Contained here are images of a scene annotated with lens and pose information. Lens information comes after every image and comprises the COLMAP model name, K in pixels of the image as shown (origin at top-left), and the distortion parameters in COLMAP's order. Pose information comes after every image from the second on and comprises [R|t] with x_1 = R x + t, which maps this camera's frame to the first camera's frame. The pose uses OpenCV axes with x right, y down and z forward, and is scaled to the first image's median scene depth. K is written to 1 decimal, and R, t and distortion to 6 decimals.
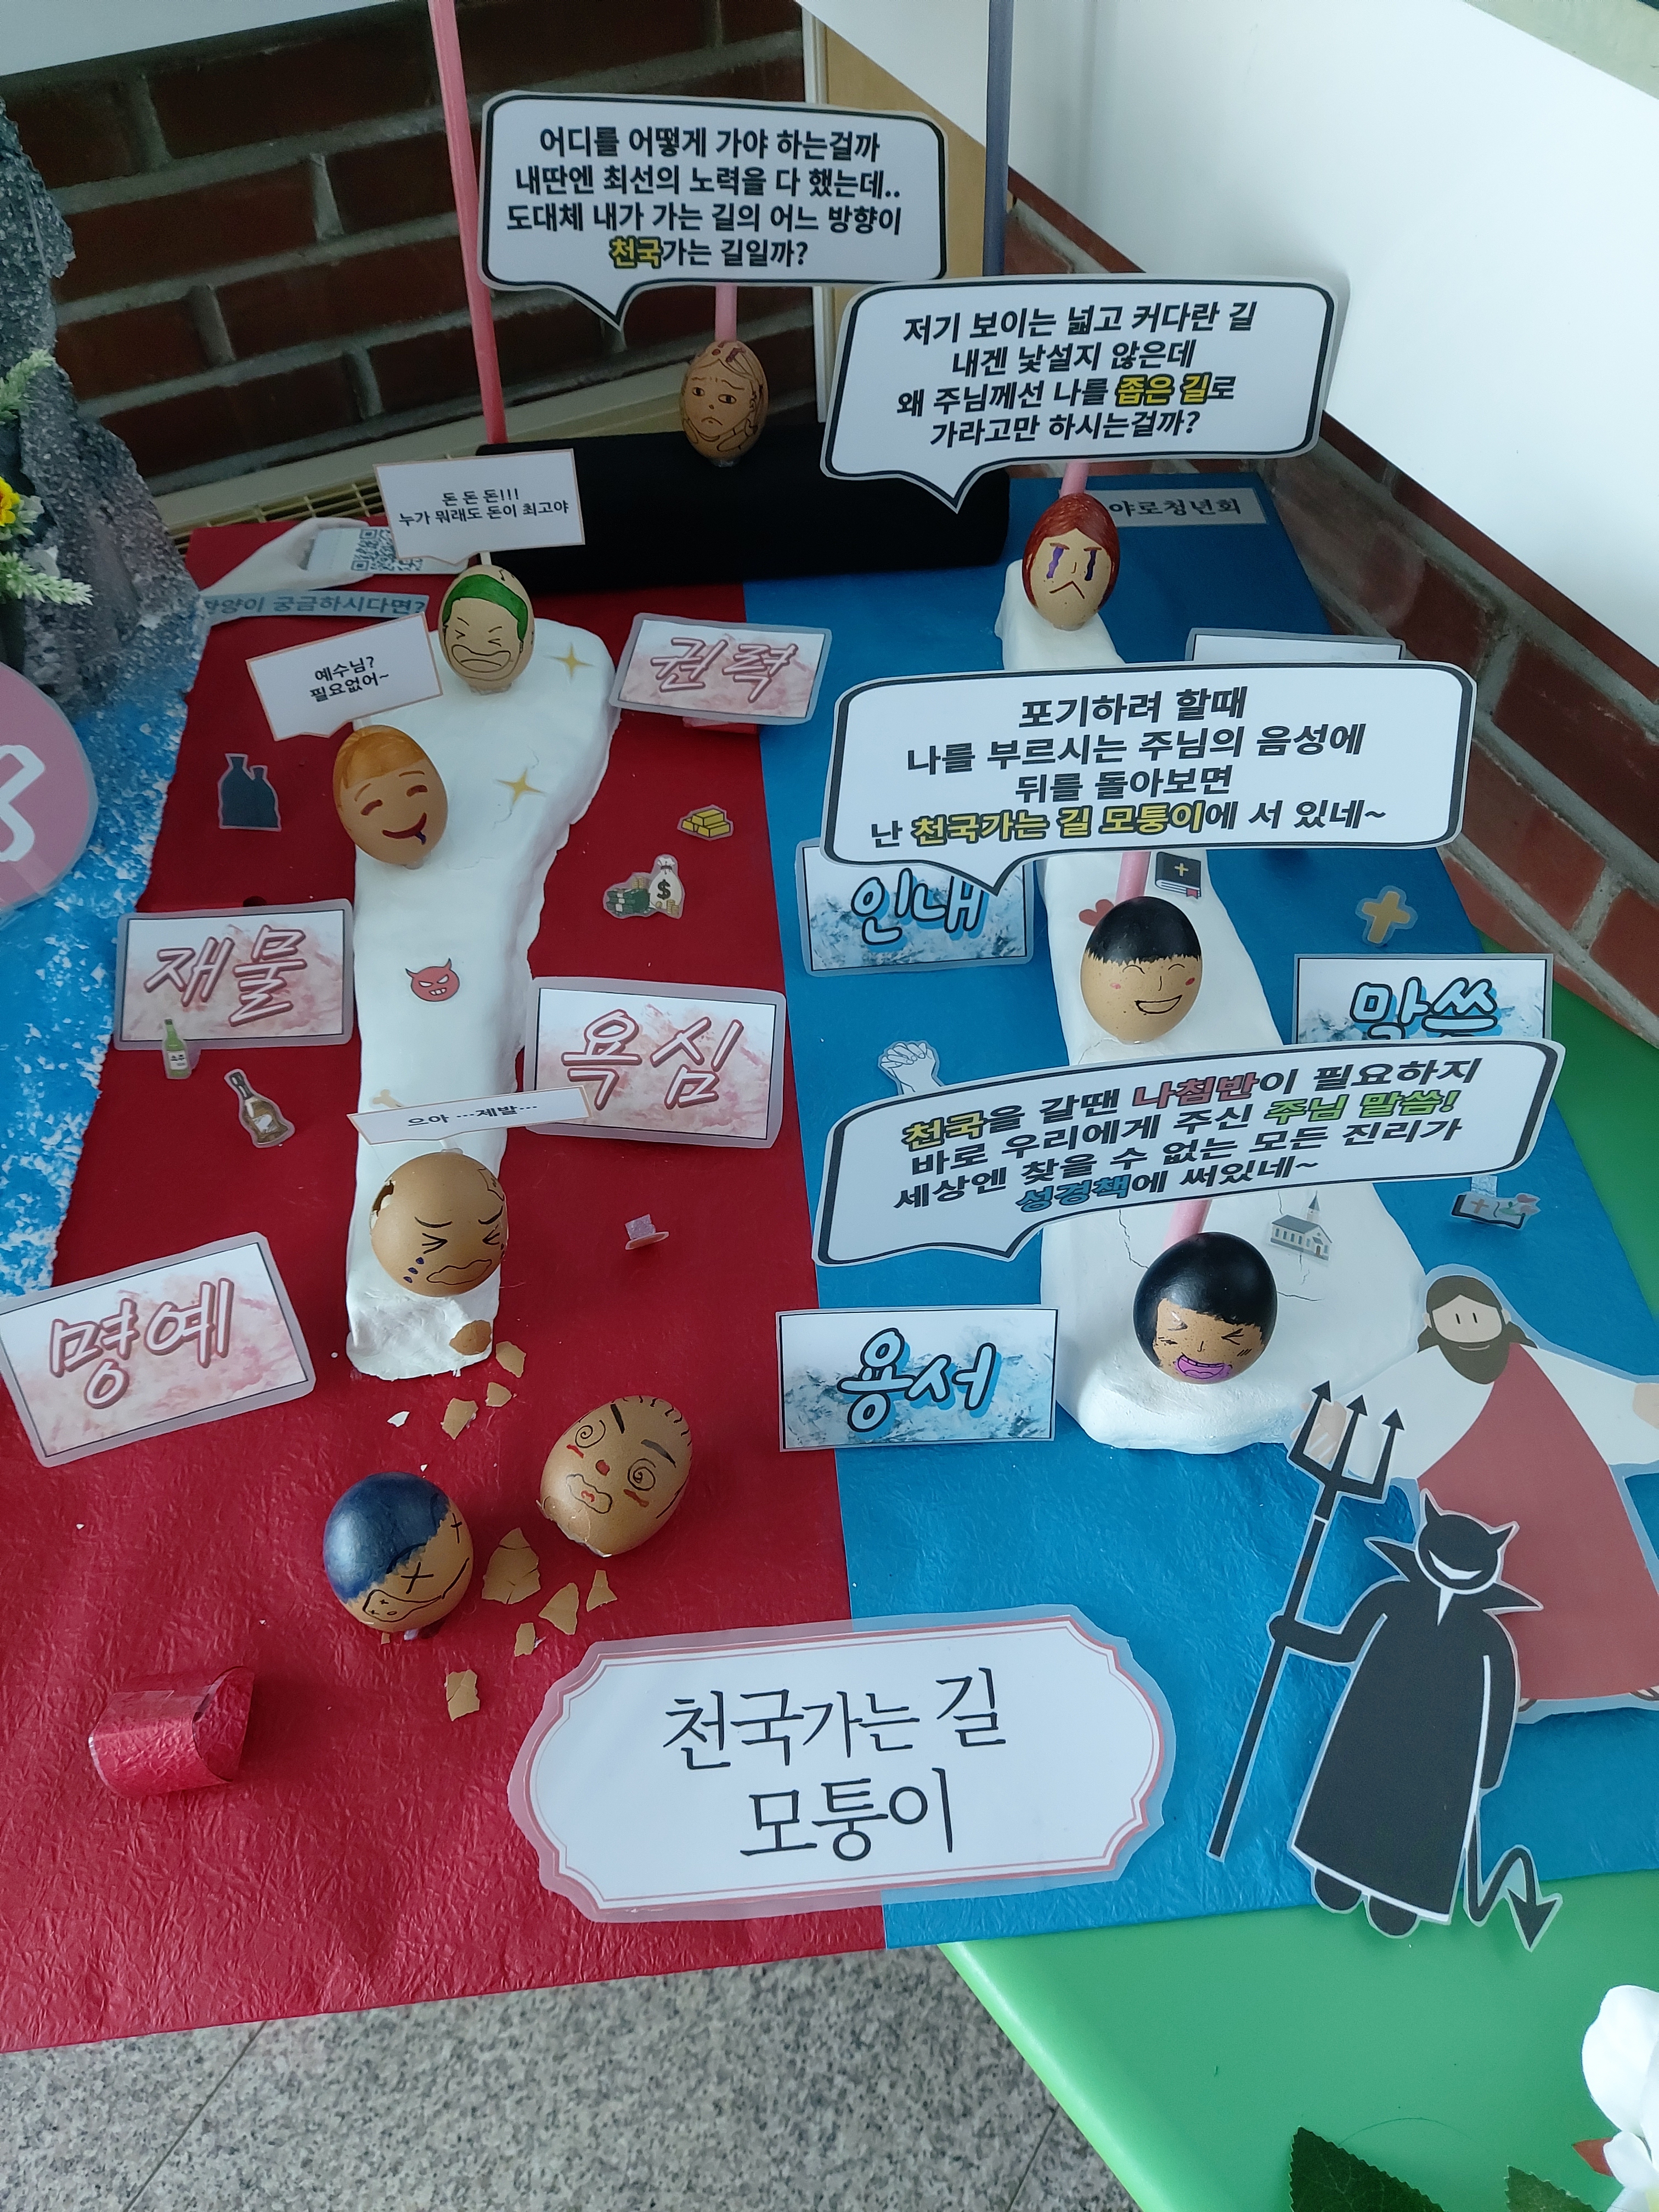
lens RADIAL K [[1622.1, 0, 829.5], [0, 1622.1, 1106.0], [0, 0, 1]] dist [-0.002939, -0.003135]
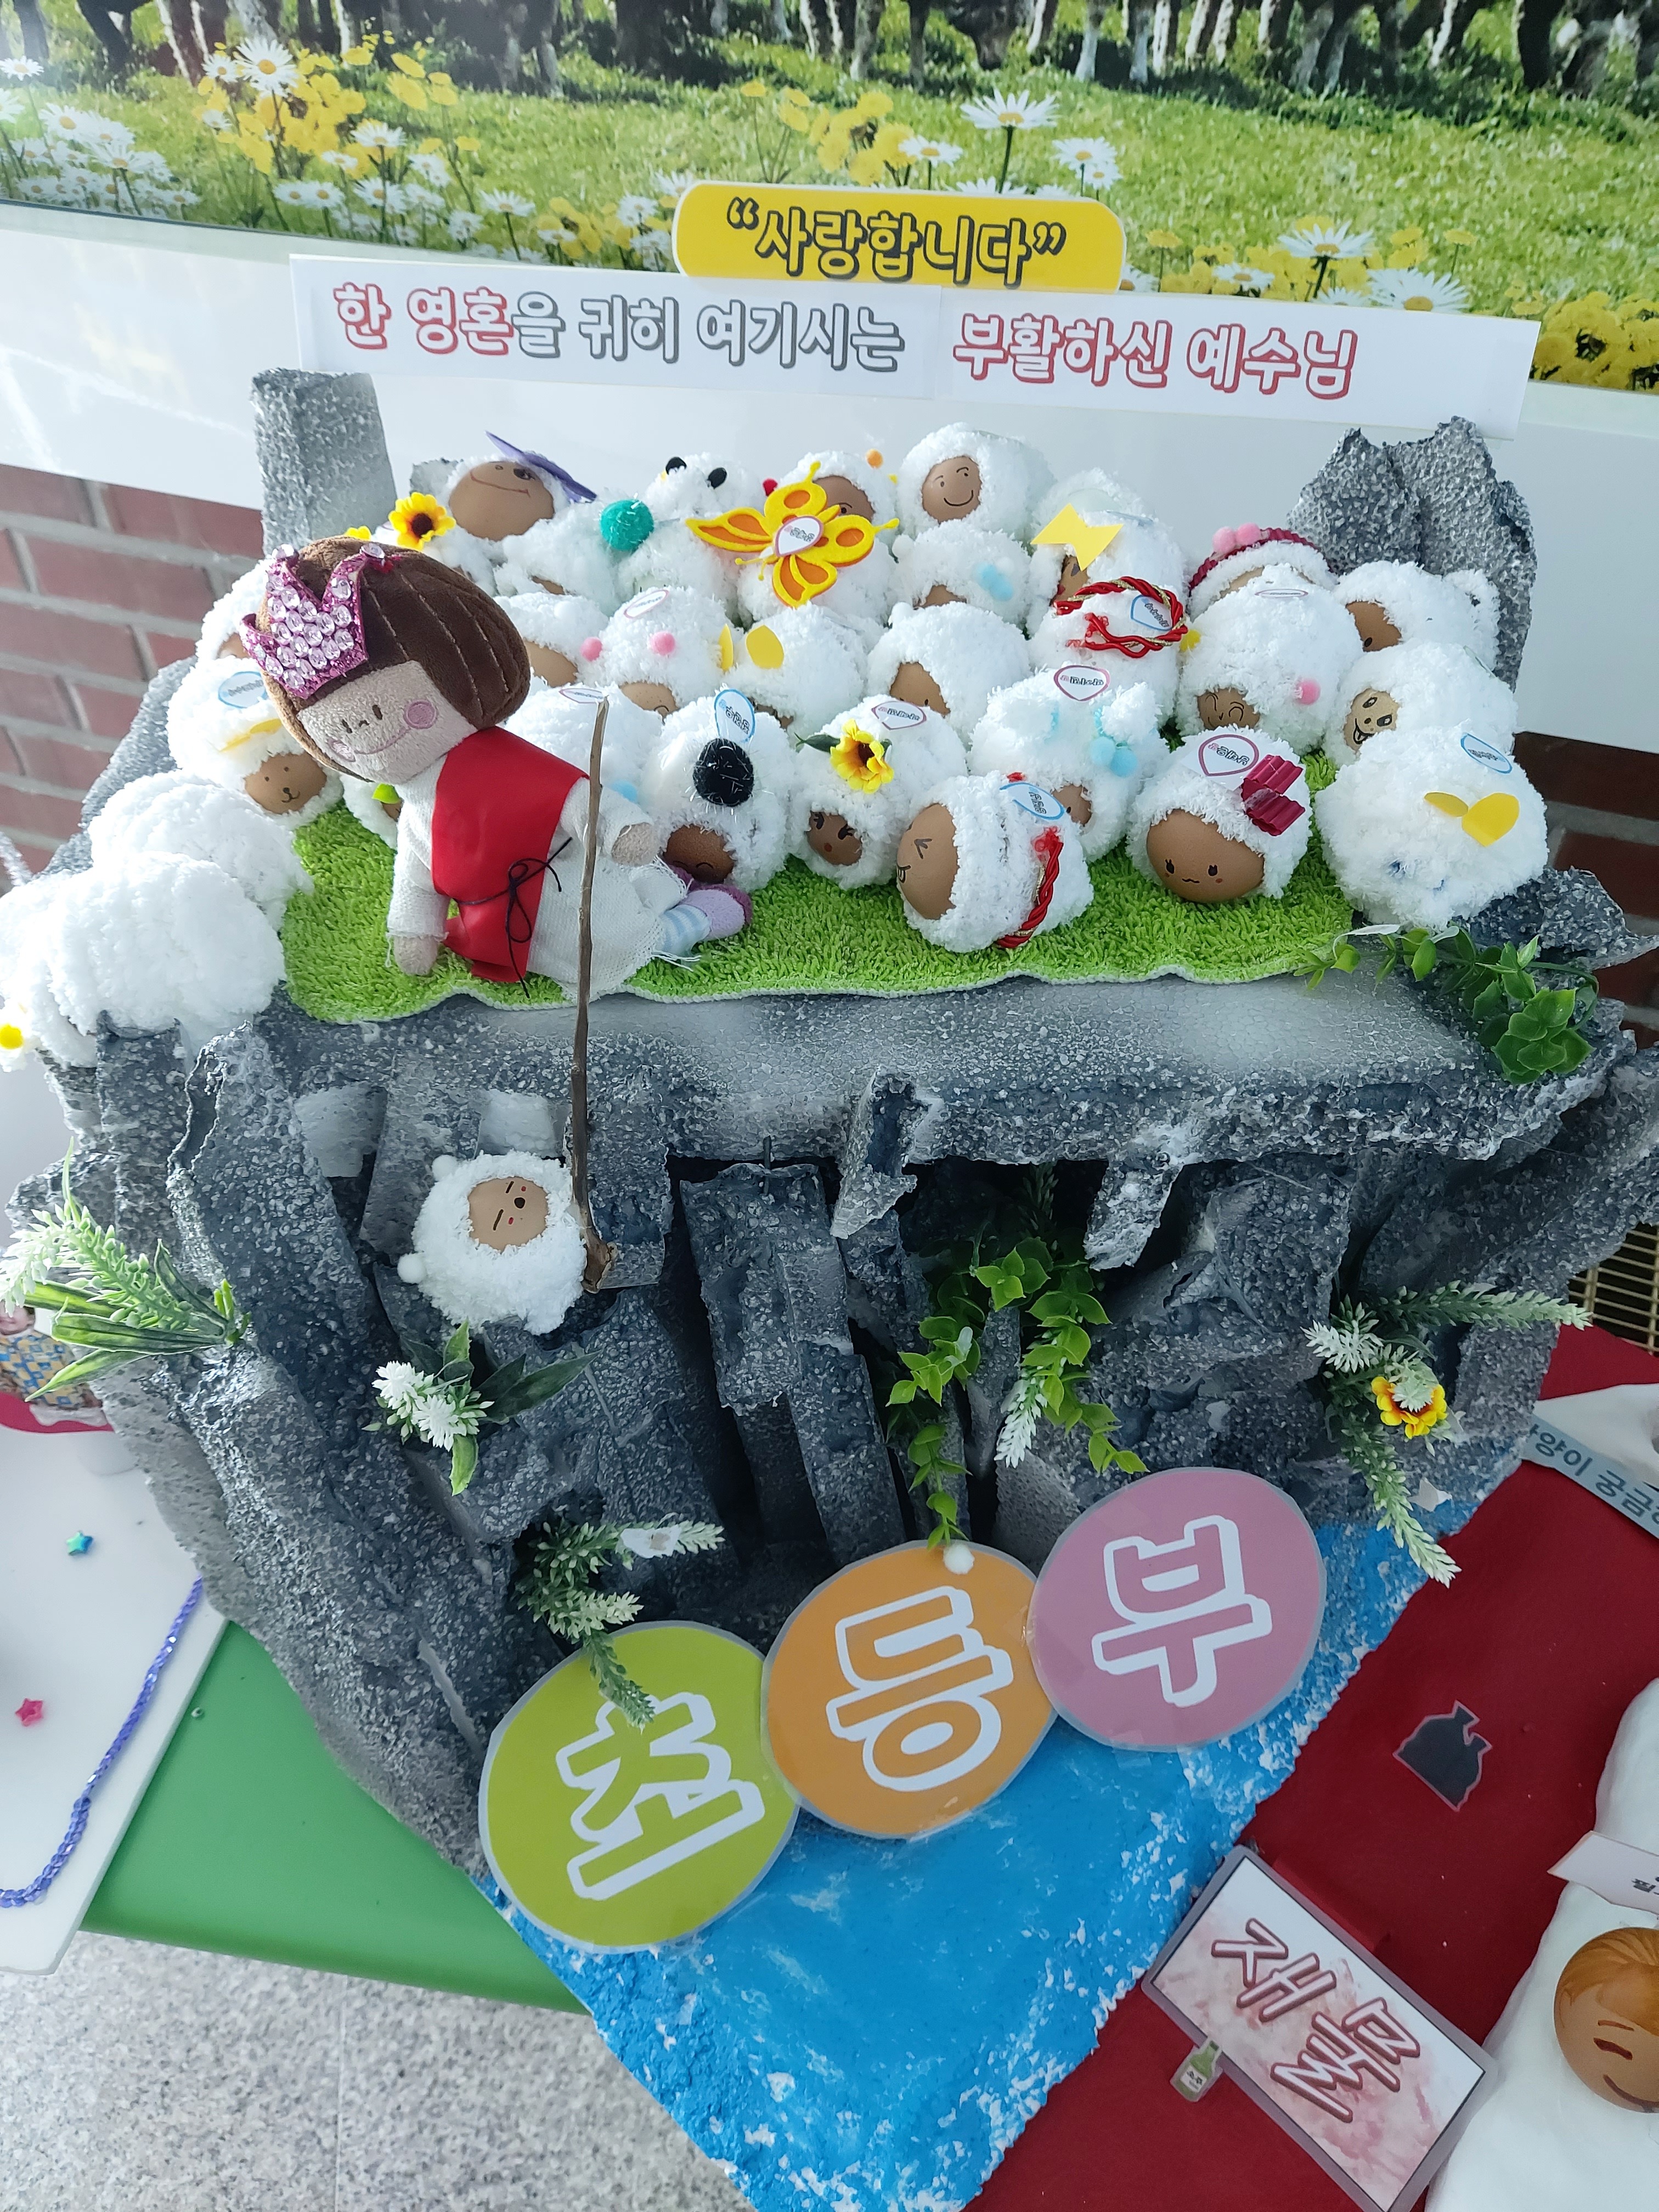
lens RADIAL K [[1622.1, 0, 829.5], [0, 1622.1, 1106.0], [0, 0, 1]] dist [-0.002939, -0.003135]
pose [[0.679579, 0.524732, -0.512668, -0.356960], [-0.585431, 0.809049, 0.052056, -0.346179], [0.442089, 0.264755, 0.857008, 0.100182]]
